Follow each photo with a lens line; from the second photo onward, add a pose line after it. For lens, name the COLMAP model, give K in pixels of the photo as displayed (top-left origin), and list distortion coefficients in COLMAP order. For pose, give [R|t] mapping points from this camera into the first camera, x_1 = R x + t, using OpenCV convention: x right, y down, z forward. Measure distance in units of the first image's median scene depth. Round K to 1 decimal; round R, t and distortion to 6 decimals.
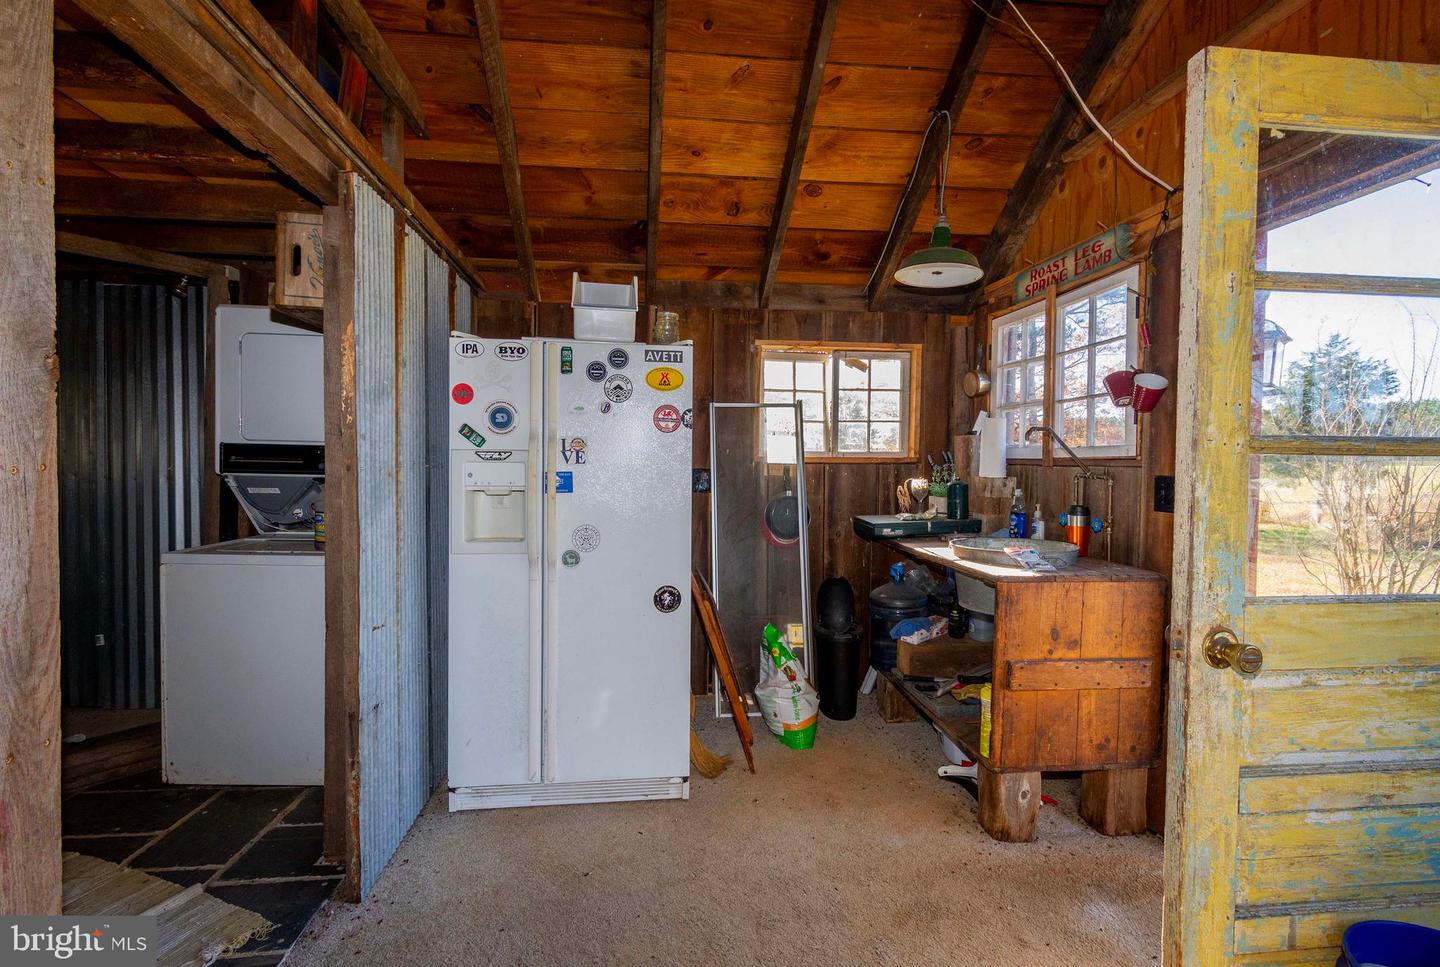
lens RADIAL K [[639.0, 0, 717.4], [0, 639.0, 475.0], [0, 0, 1]] dist [-0.000008, 0.000004]
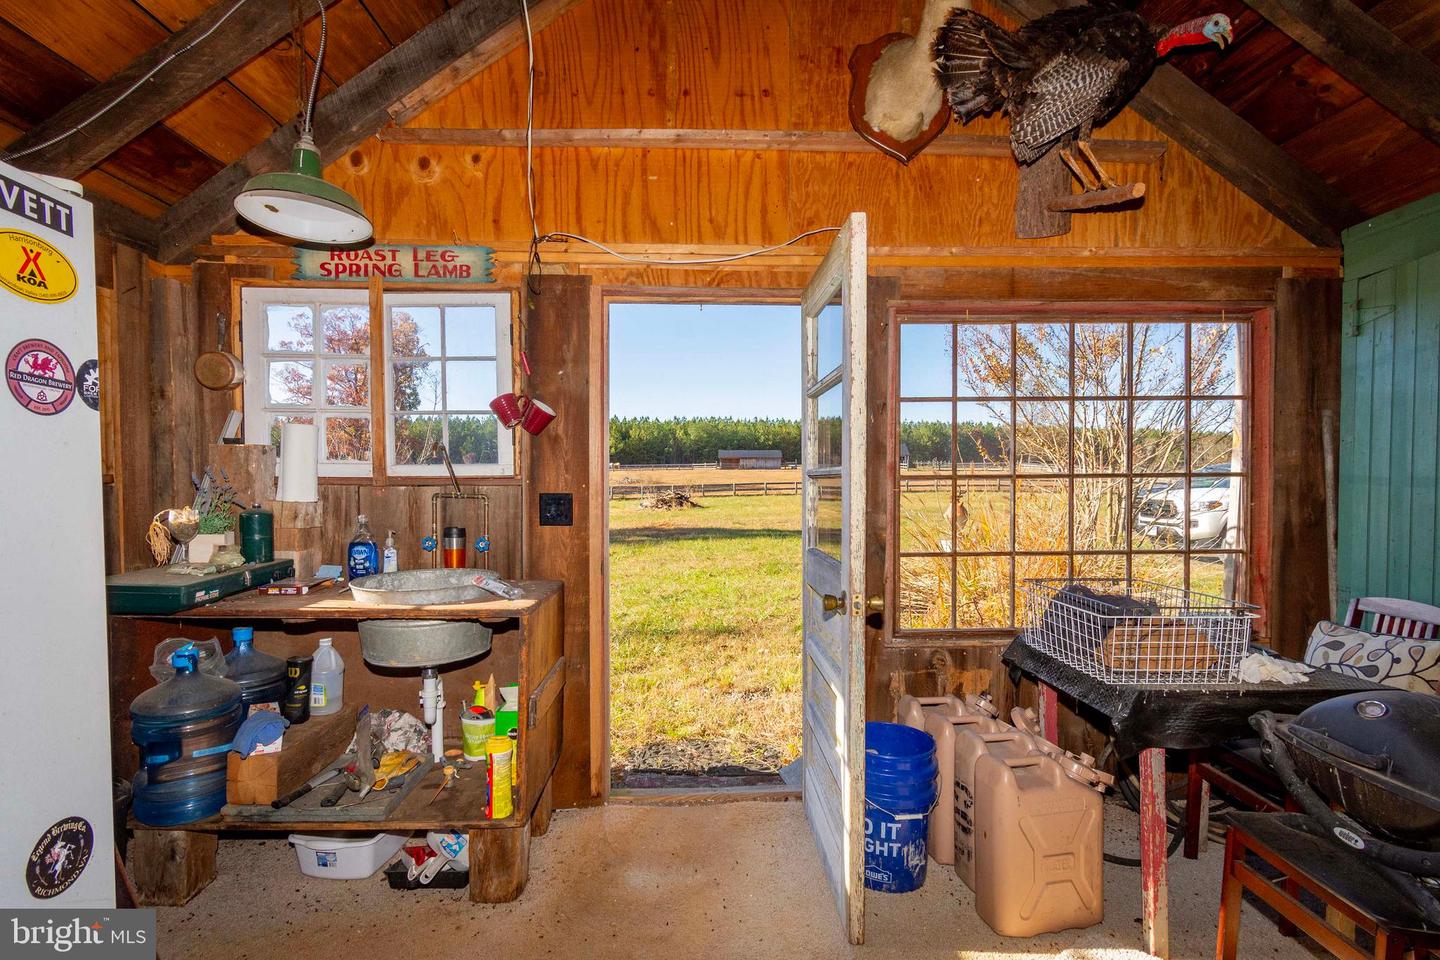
lens RADIAL K [[670.1, 0, 715.6], [0, 670.1, 504.5], [0, 0, 1]] dist [-0.002927, -0.000856]
pose [[0.085620, -0.045410, 0.995292, -0.432119], [0.021082, 0.998820, 0.043758, -0.023300], [-0.996105, 0.017236, 0.086476, 0.580872]]
